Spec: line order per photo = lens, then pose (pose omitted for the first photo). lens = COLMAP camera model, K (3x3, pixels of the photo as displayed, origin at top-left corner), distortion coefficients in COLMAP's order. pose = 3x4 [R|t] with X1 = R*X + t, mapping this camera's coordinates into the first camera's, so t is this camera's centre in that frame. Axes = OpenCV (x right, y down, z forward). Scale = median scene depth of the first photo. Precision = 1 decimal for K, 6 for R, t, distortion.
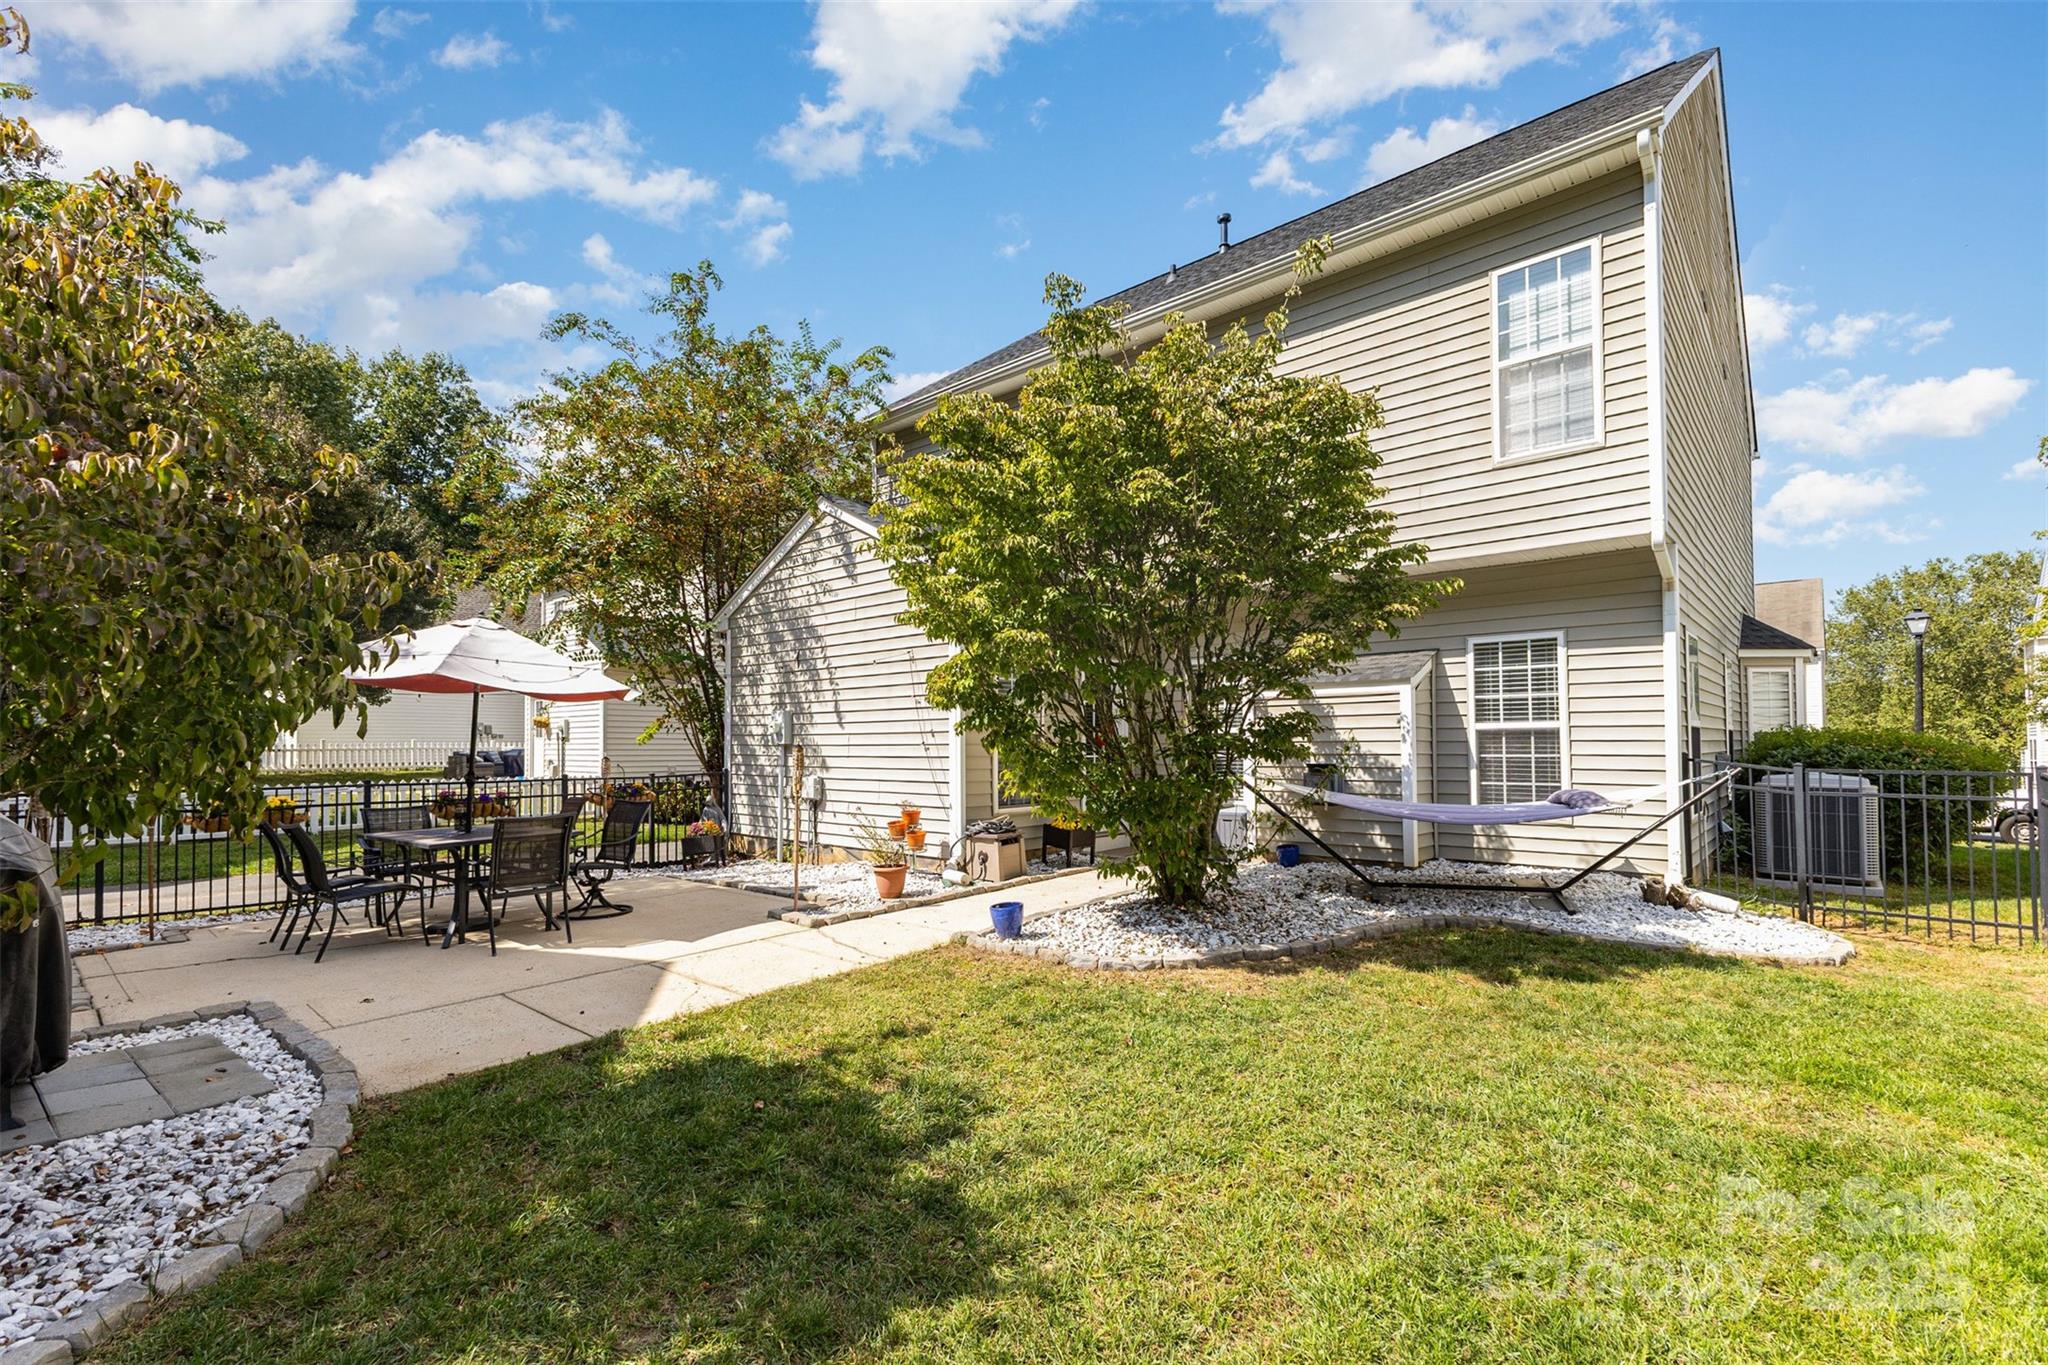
lens RADIAL K [[880.8, 0, 1013.4], [0, 880.8, 731.5], [0, 0, 1]] dist [0.001706, 0.000126]
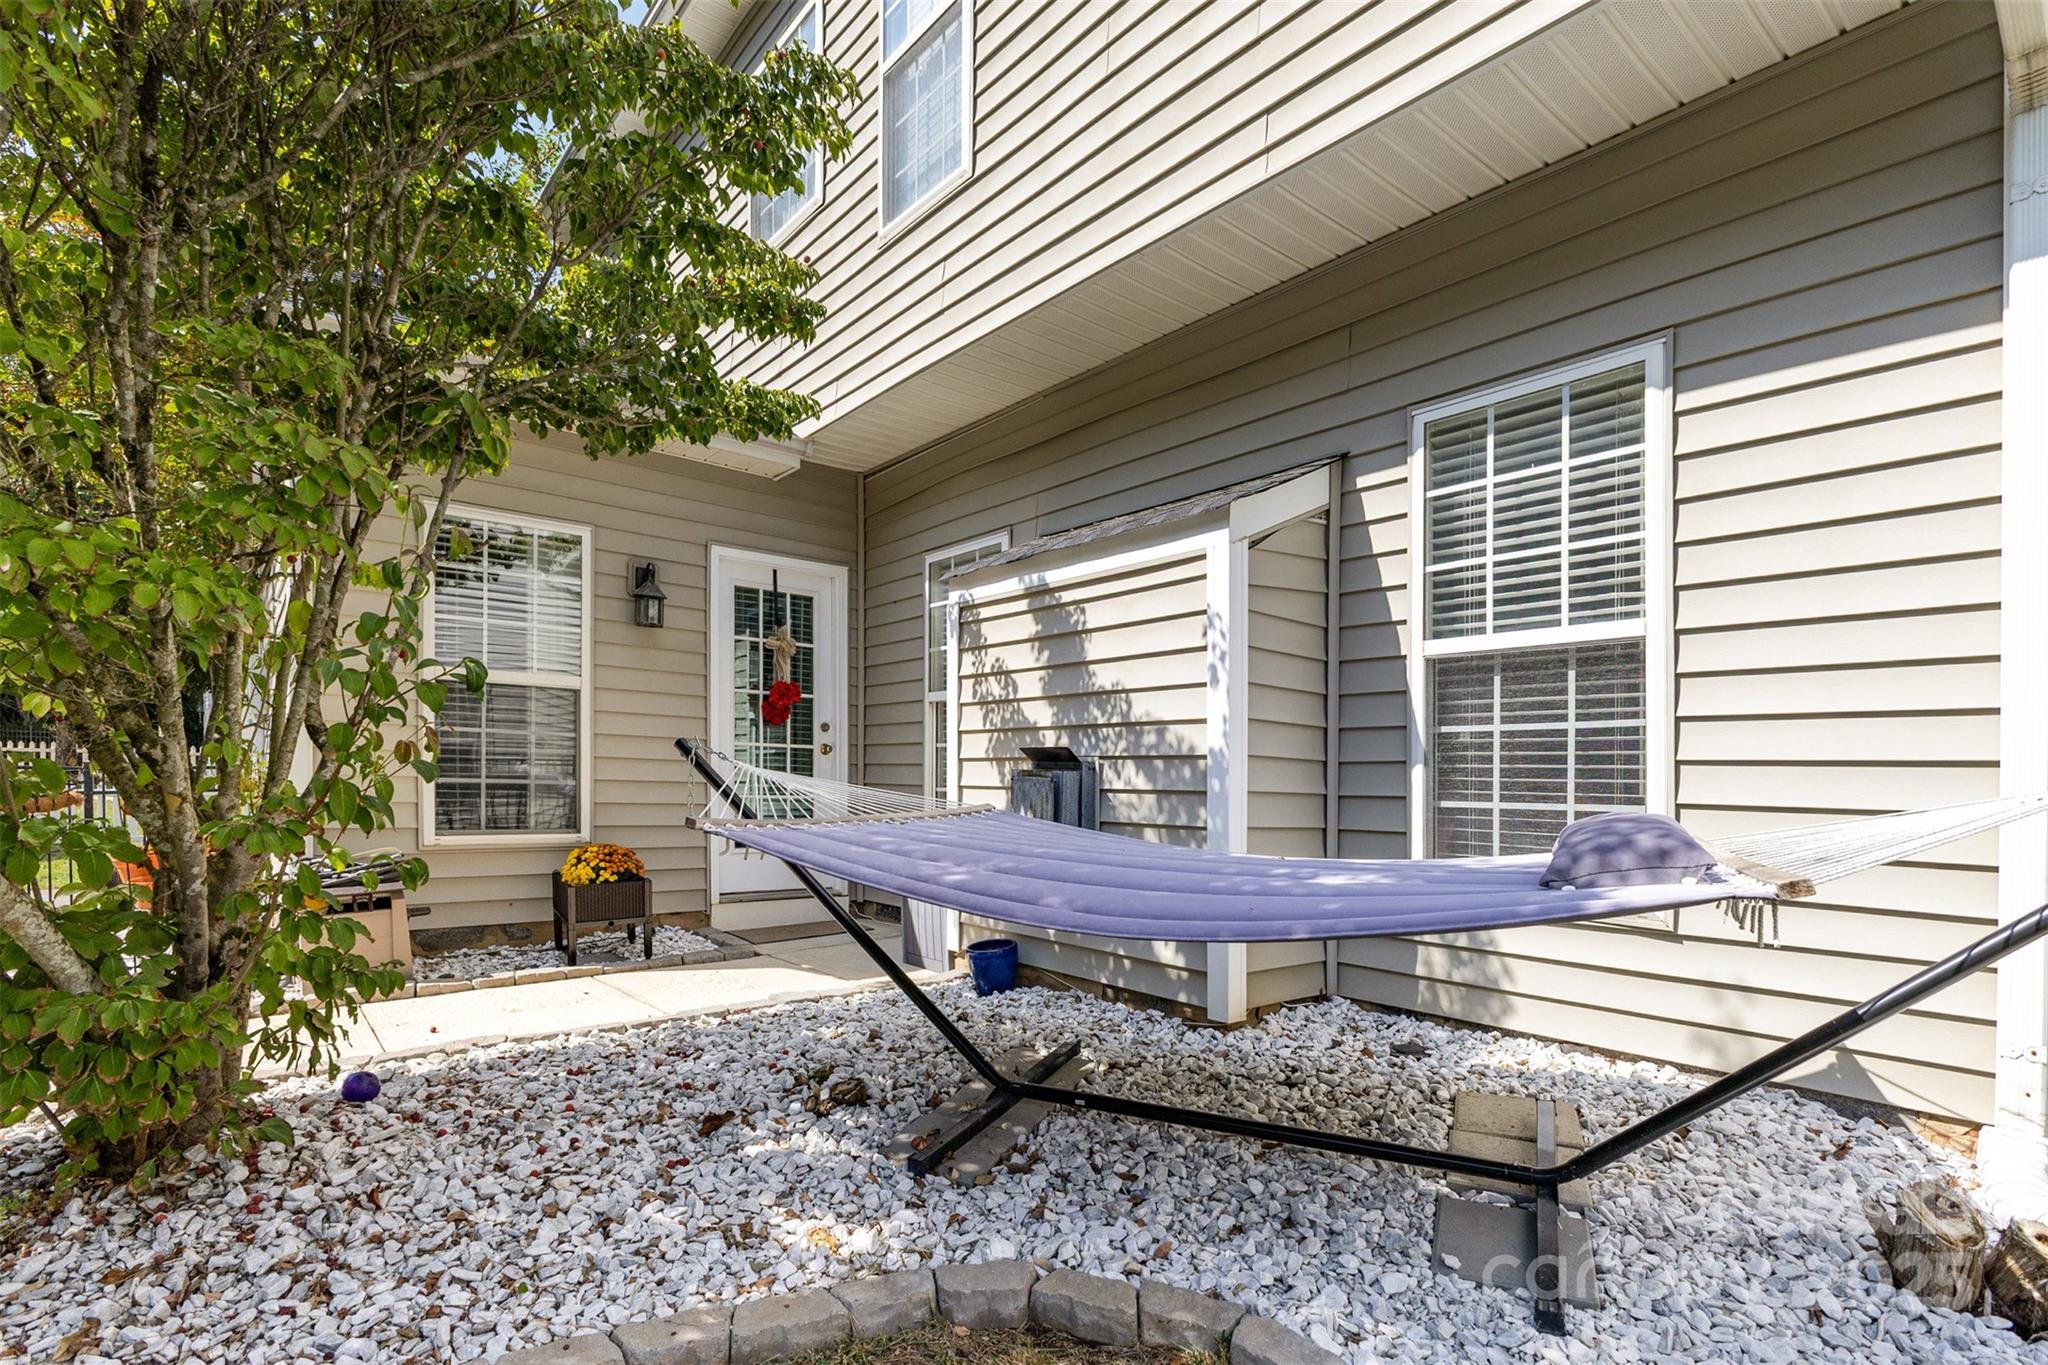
lens RADIAL K [[995.1, 0, 1032.3], [0, 995.1, 776.1], [0, 0, 1]] dist [-0.002272, -0.000332]
pose [[0.989818, 0.024324, -0.140245, 0.424426], [-0.022957, 0.999672, 0.011357, 0.046673], [0.140475, -0.008022, 0.990052, 0.569569]]
